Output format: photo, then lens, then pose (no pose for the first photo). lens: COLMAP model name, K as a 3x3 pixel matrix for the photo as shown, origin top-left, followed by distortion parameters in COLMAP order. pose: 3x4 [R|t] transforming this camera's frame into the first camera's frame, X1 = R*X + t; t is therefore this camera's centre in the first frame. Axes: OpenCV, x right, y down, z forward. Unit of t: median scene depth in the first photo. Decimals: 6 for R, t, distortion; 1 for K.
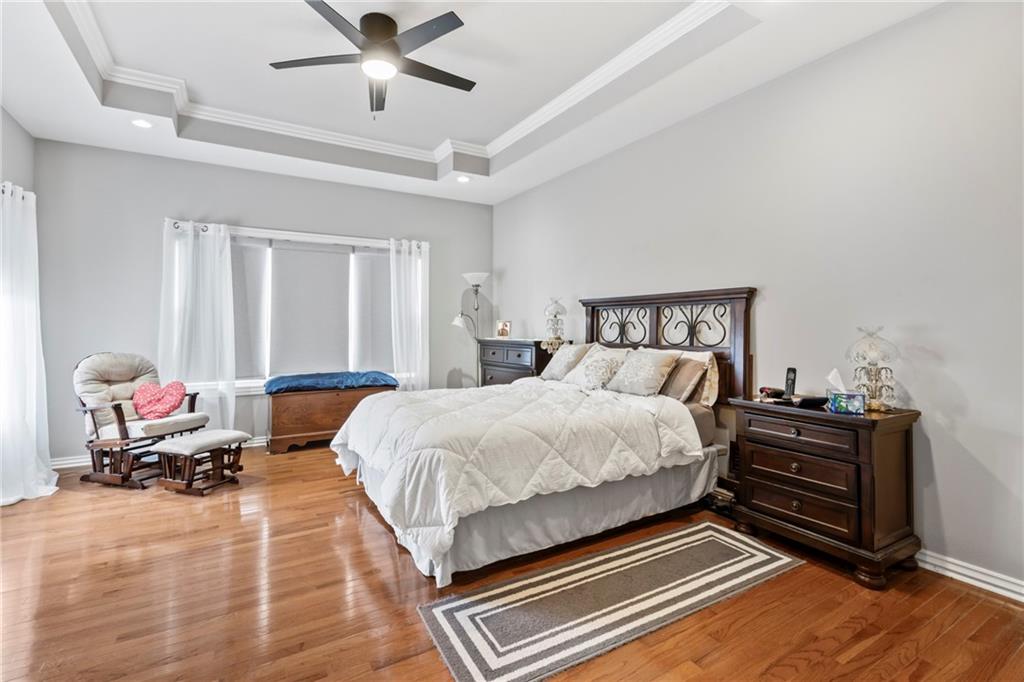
lens RADIAL K [[475.1, 0, 514.3], [0, 475.1, 324.5], [0, 0, 1]] dist [-0.000090, -0.000051]
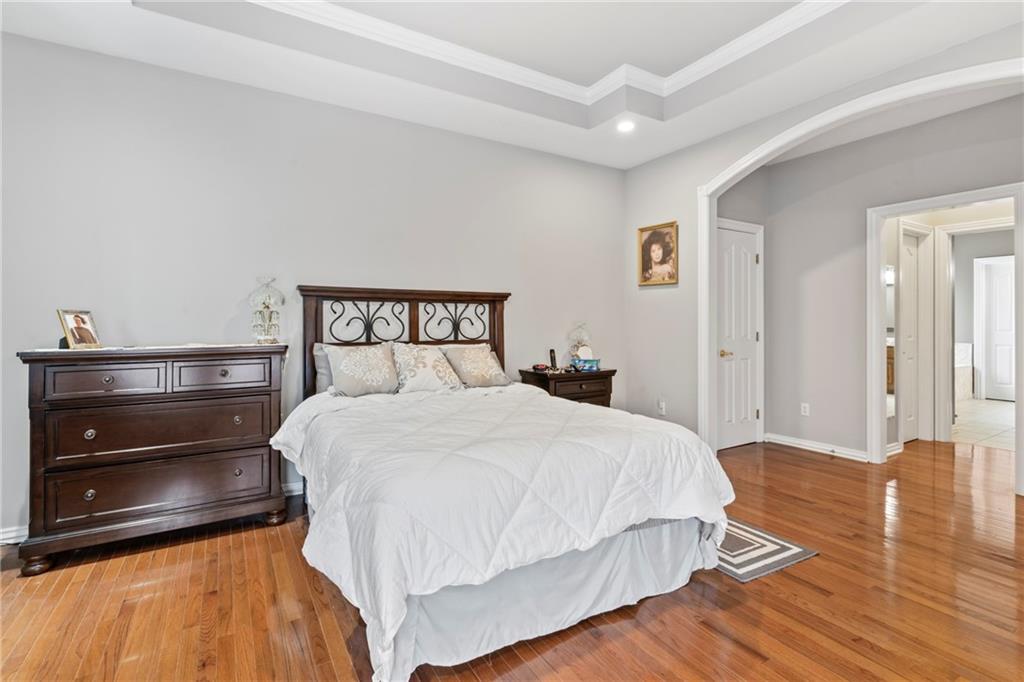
lens RADIAL K [[475.1, 0, 514.3], [0, 475.1, 324.5], [0, 0, 1]] dist [-0.000090, -0.000051]
pose [[-0.011803, -0.001340, 0.999929, -0.726811], [-0.001943, 0.999997, 0.001317, 0.006919], [-0.999928, -0.001928, -0.011805, 0.874272]]
